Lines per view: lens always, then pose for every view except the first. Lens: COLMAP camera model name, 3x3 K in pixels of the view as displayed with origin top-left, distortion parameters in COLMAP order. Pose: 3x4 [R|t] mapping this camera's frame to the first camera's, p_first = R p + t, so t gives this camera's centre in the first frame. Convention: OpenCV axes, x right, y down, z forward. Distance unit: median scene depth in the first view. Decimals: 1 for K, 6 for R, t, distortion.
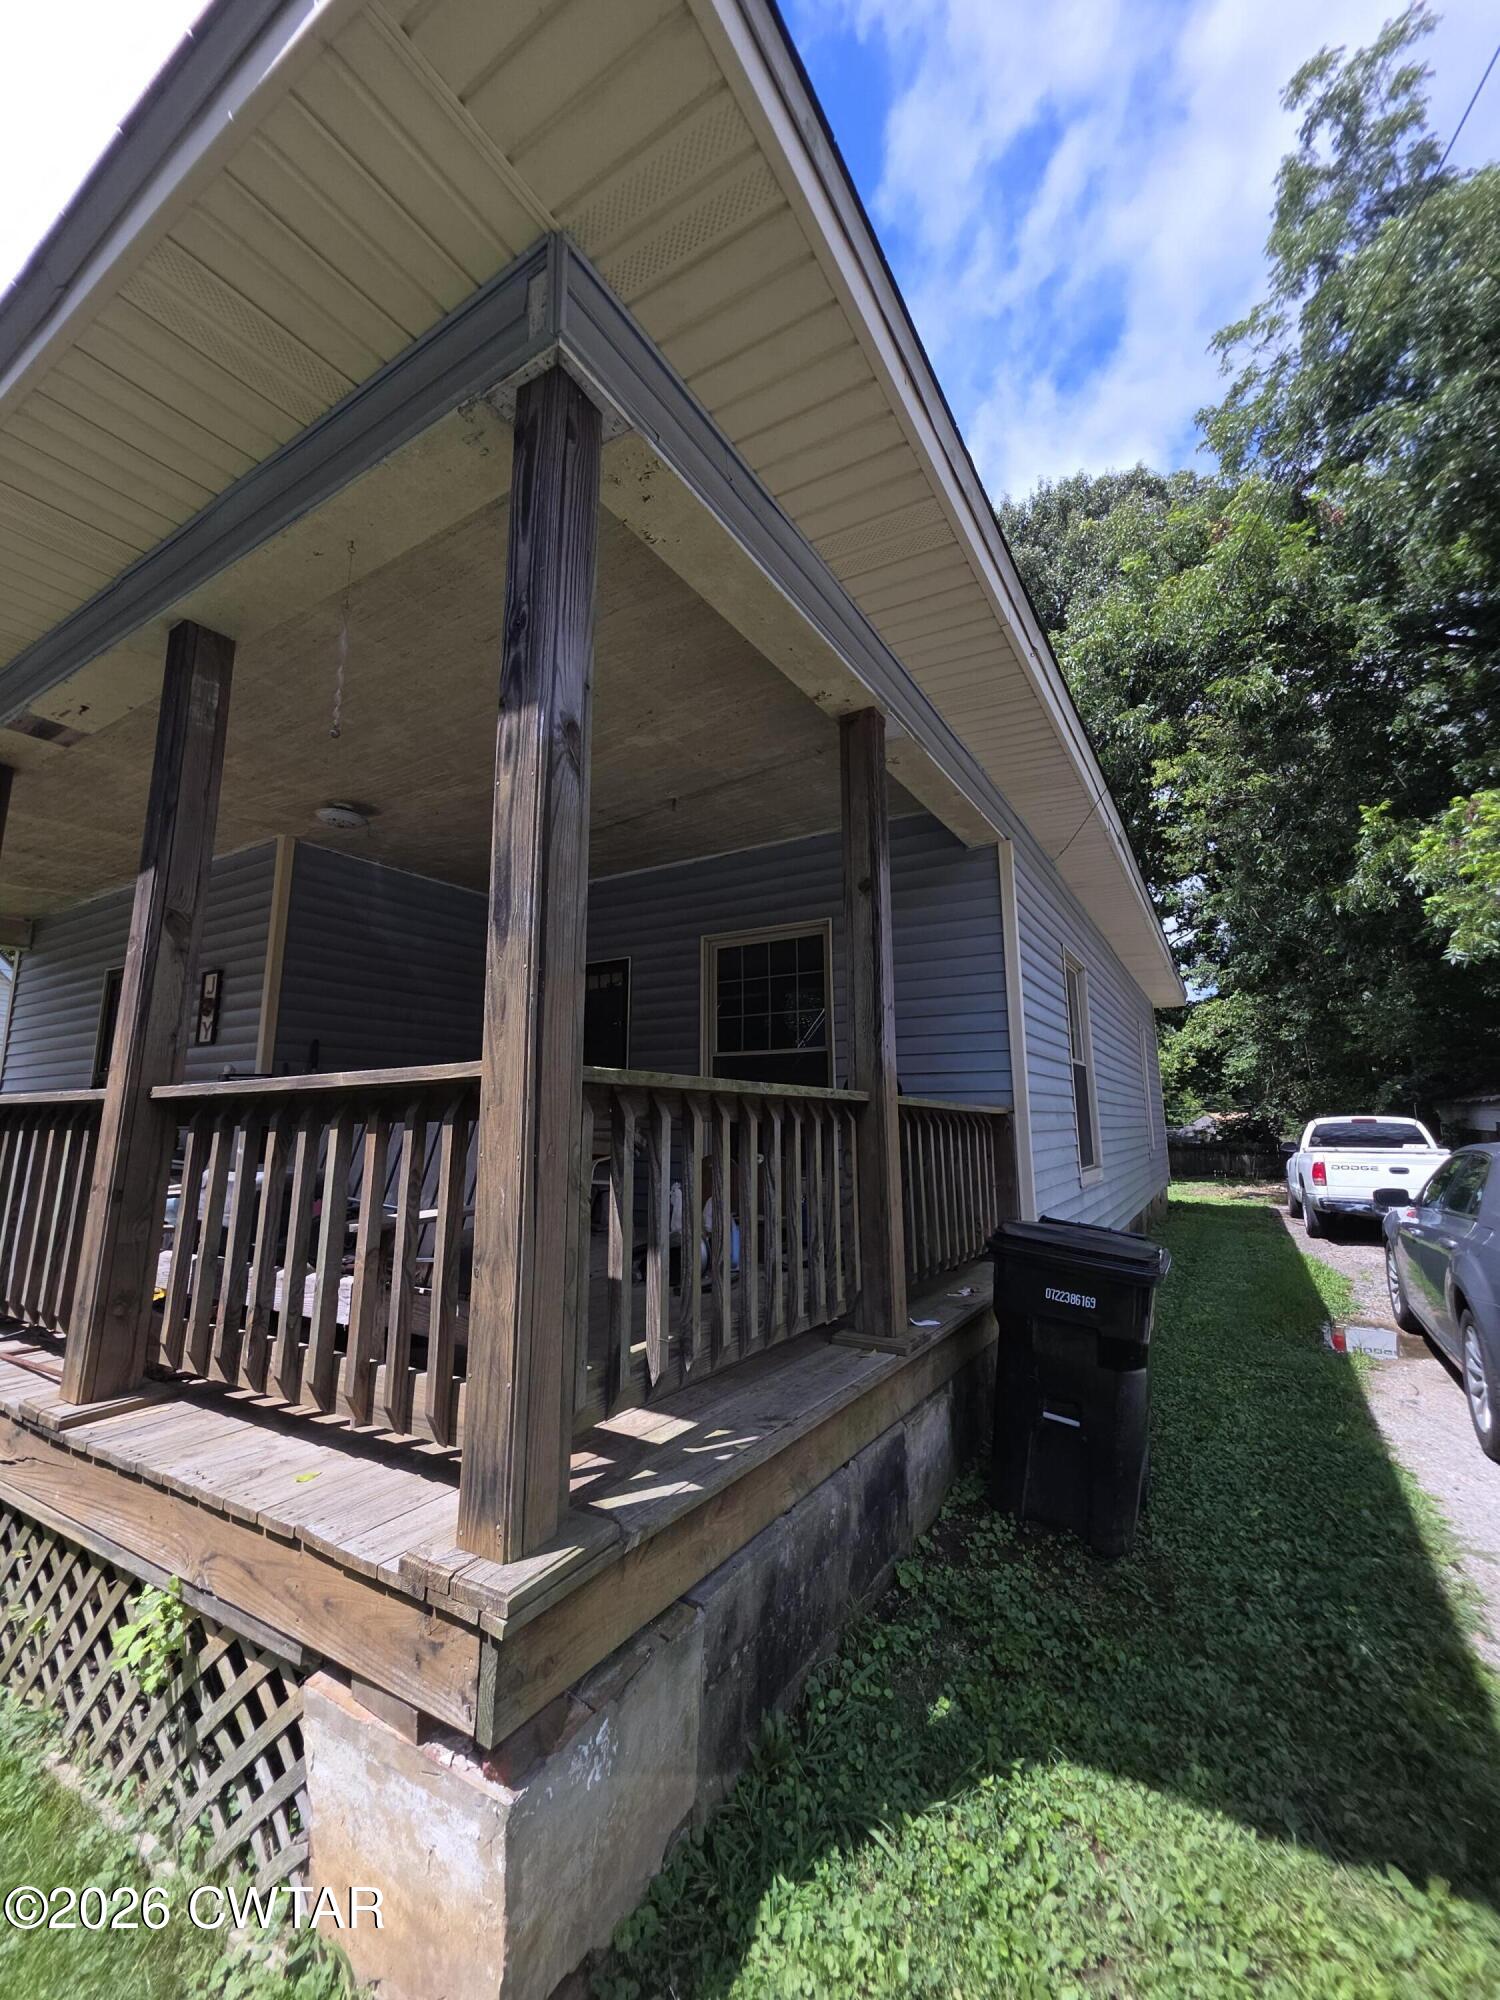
lens RADIAL K [[796.3, 0, 753.1], [0, 796.3, 995.0], [0, 0, 1]] dist [0.000387, -0.000664]
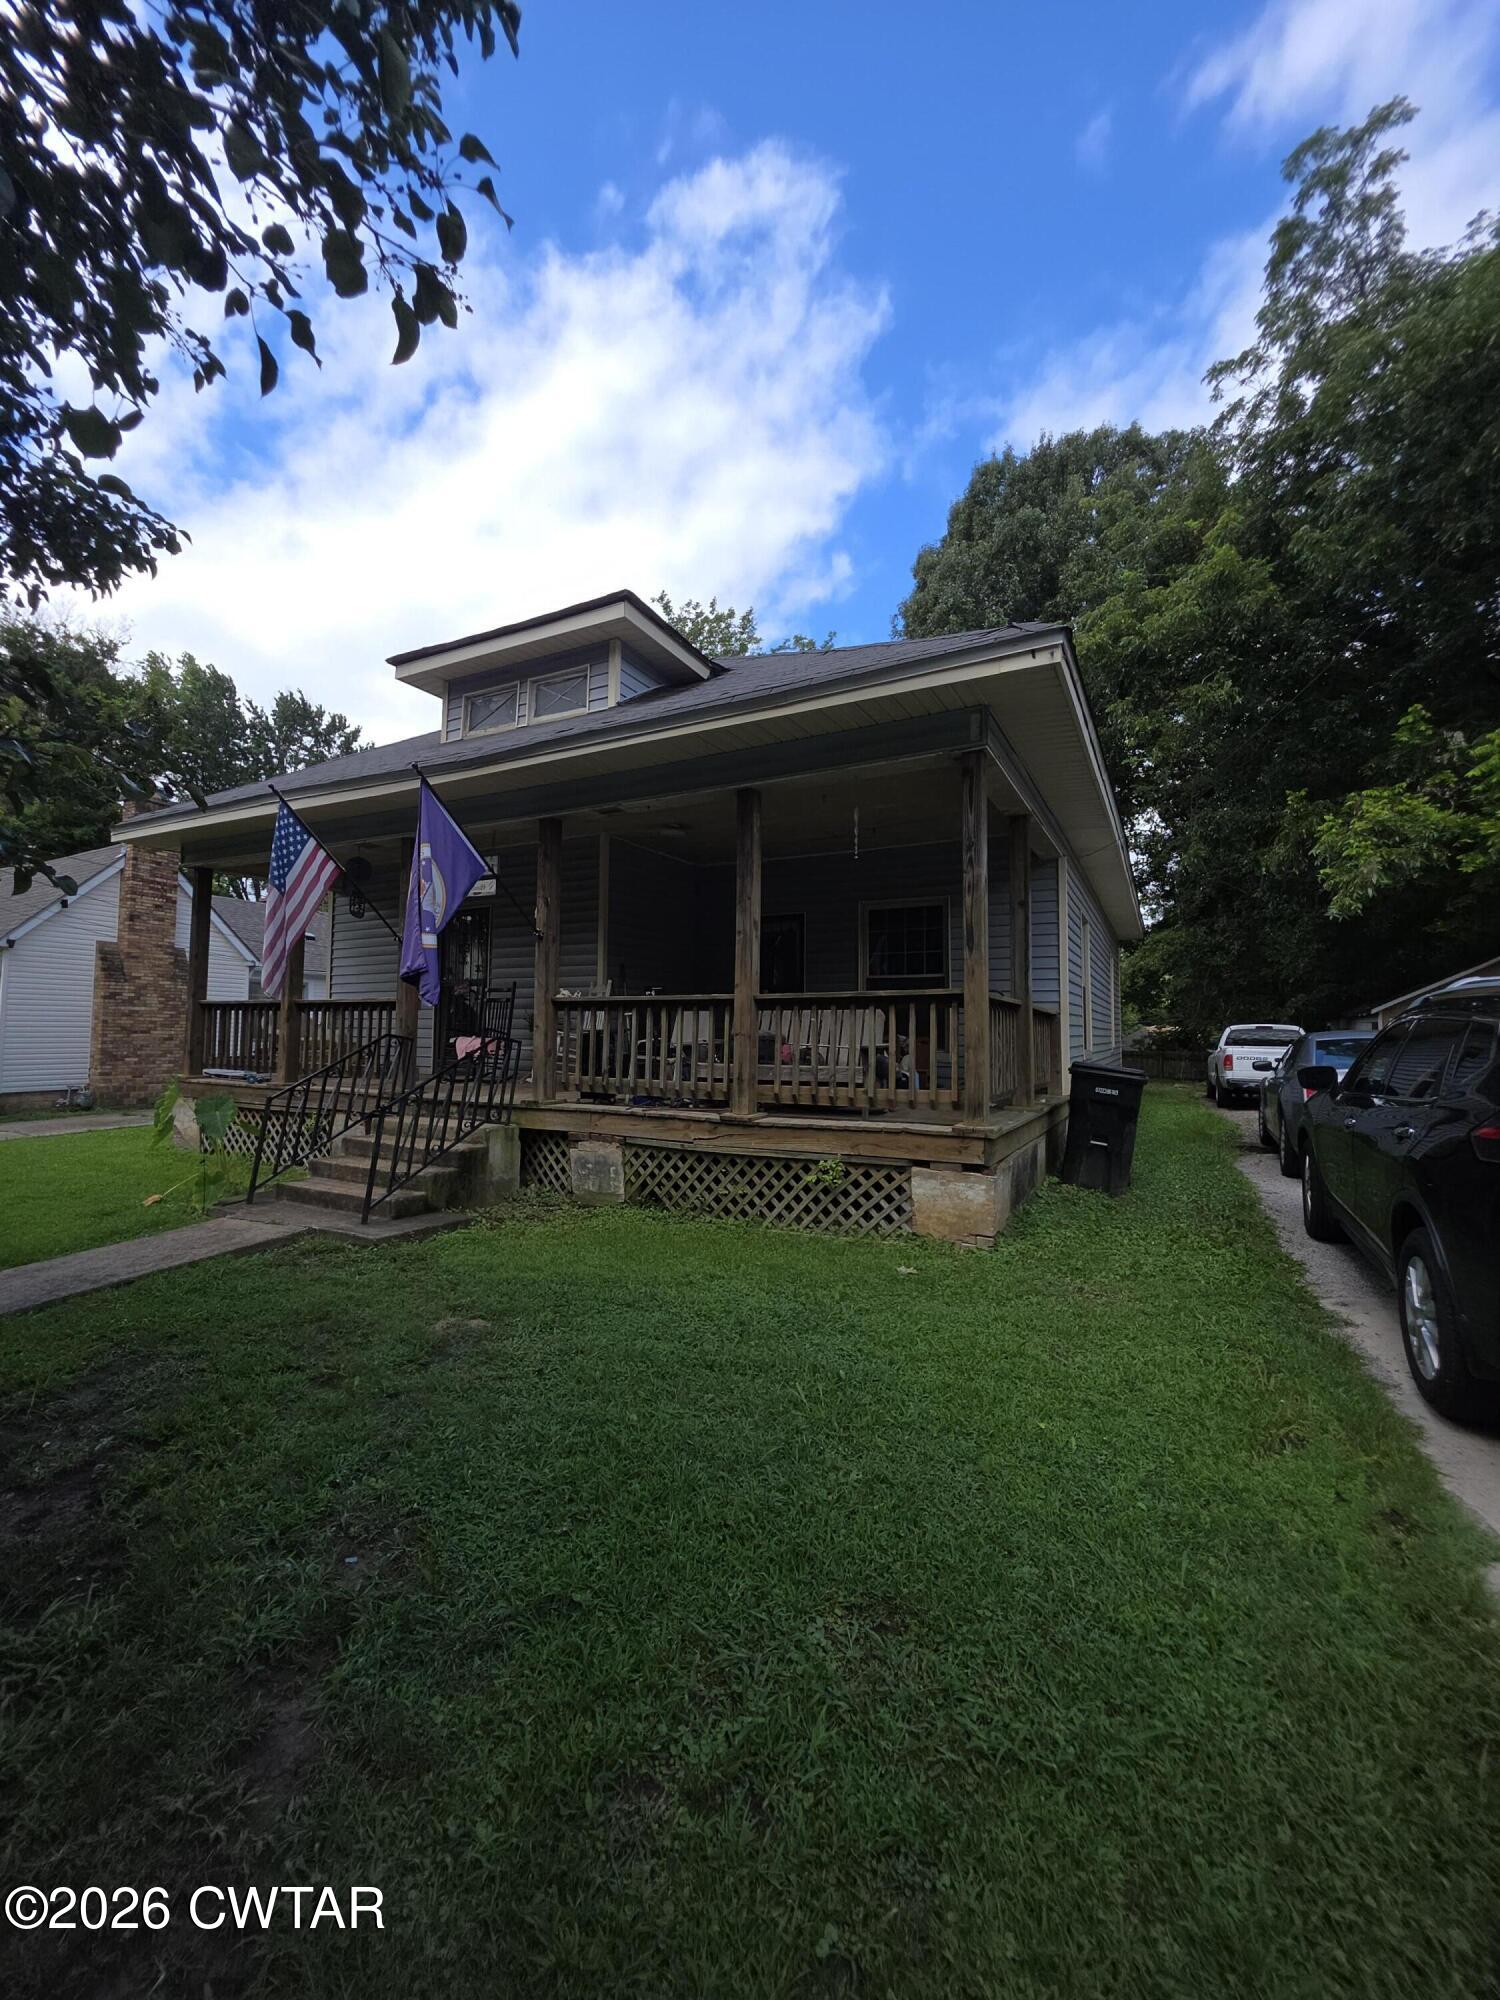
lens RADIAL K [[803.0, 0, 749.3], [0, 803.0, 990.0], [0, 0, 1]] dist [-0.000571, 0.000079]
pose [[0.998125, 0.017915, 0.058521, -0.182792], [-0.024145, 0.993905, 0.107559, -0.031991], [-0.056237, -0.108770, 0.992475, -0.286526]]
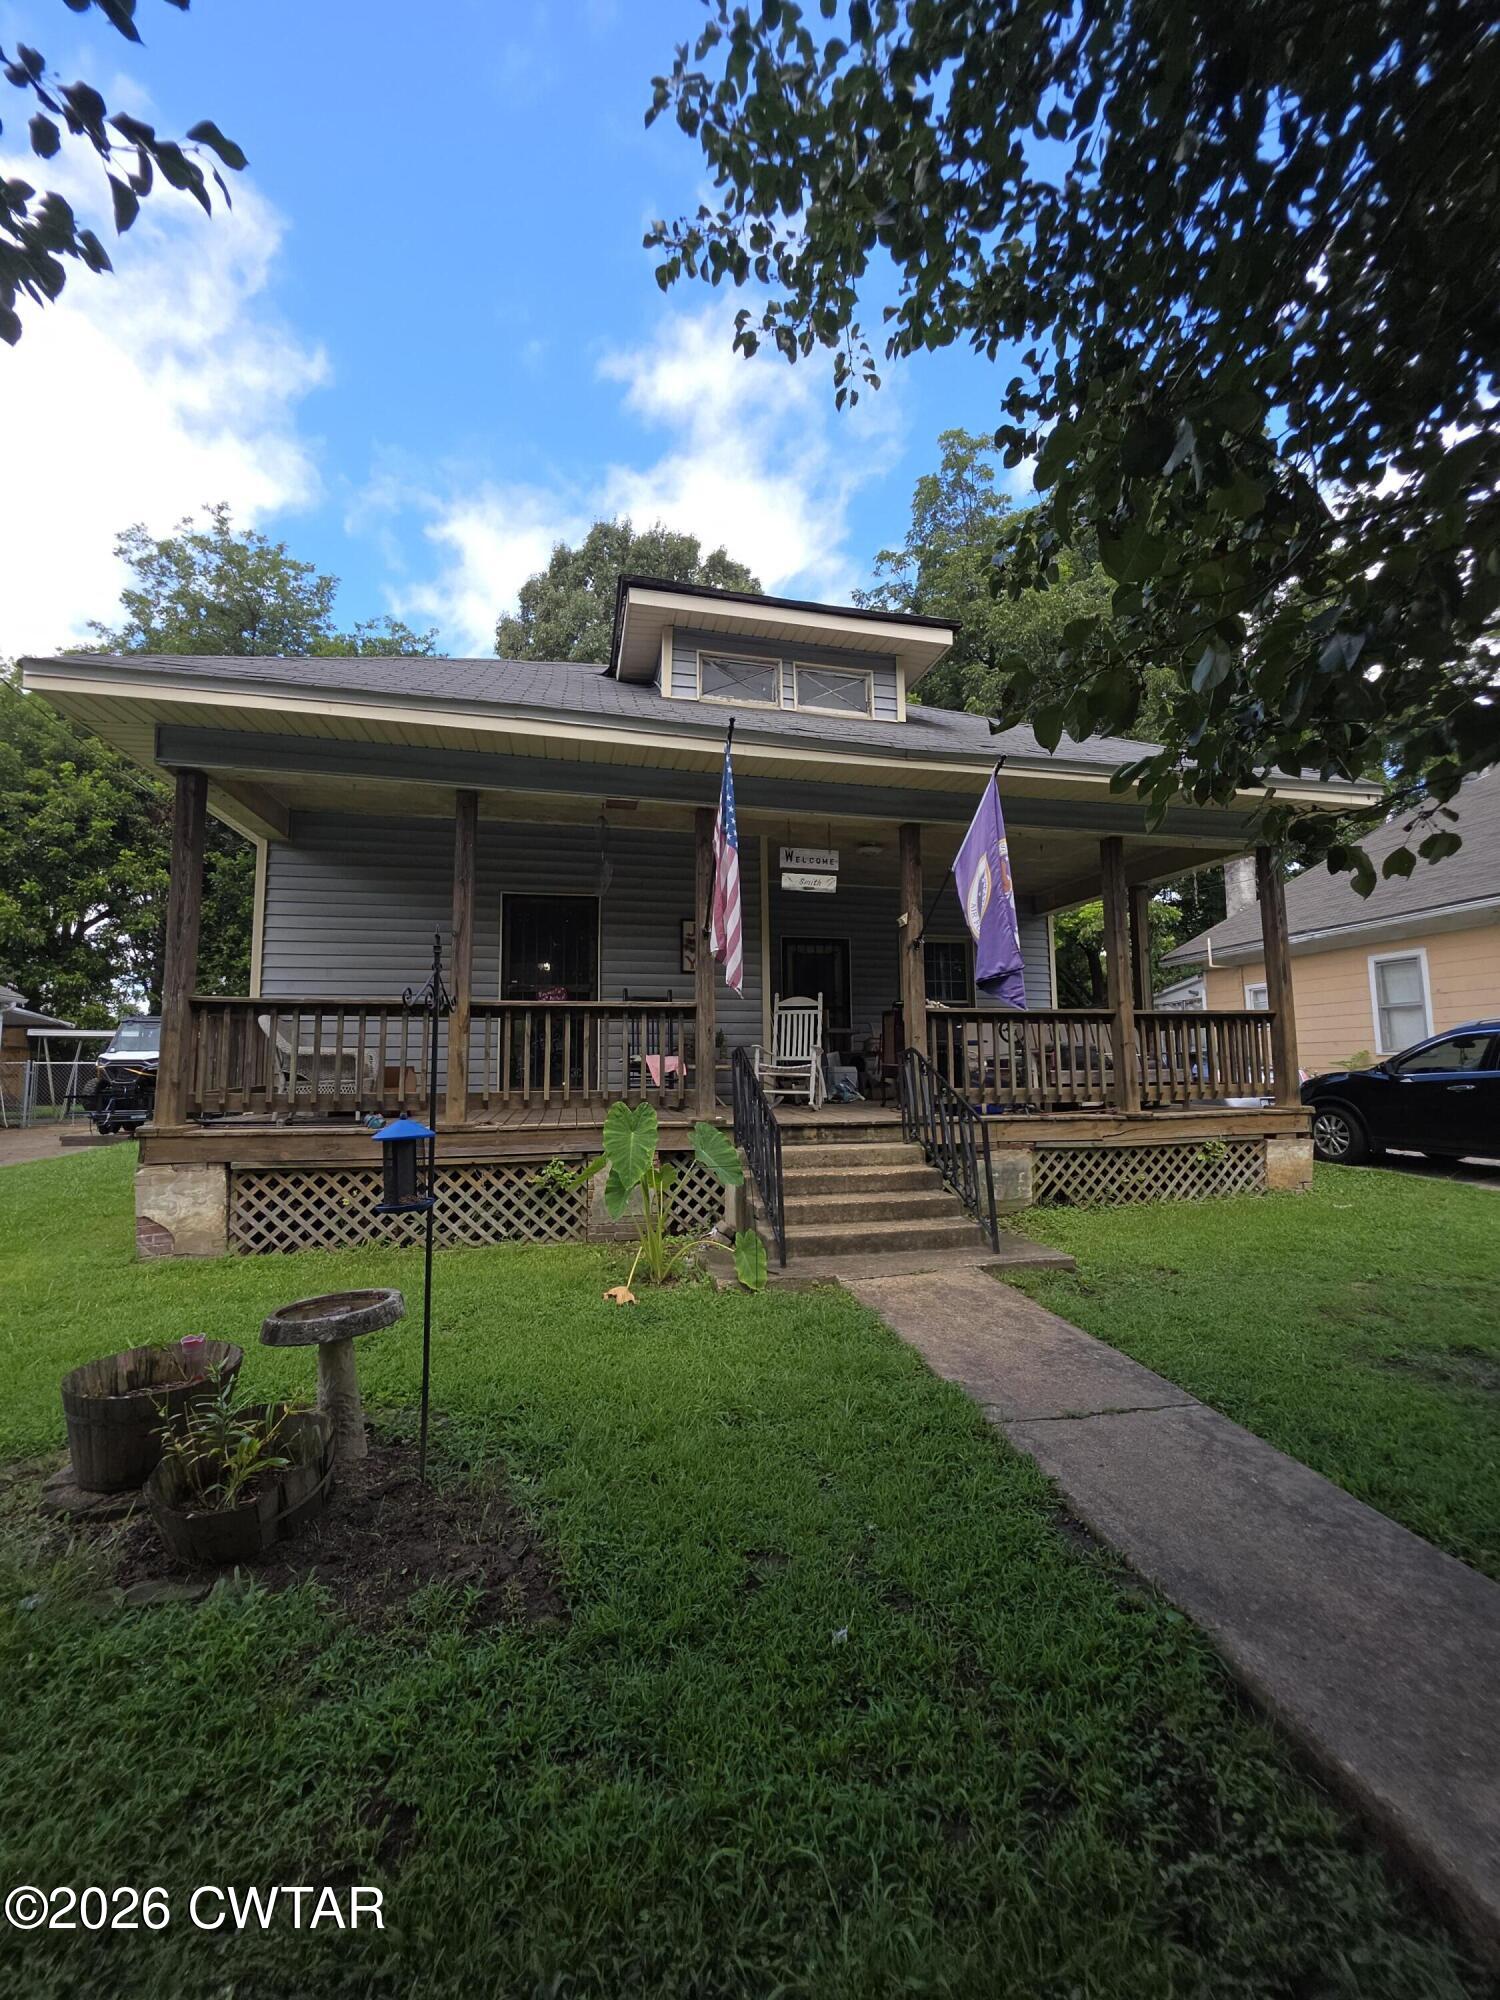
lens RADIAL K [[803.0, 0, 749.3], [0, 803.0, 990.0], [0, 0, 1]] dist [-0.000571, 0.000079]
pose [[0.717753, 0.068738, 0.692897, -0.749853], [-0.107886, 0.994076, 0.013140, 0.030410], [-0.687889, -0.084186, 0.720917, -0.030404]]
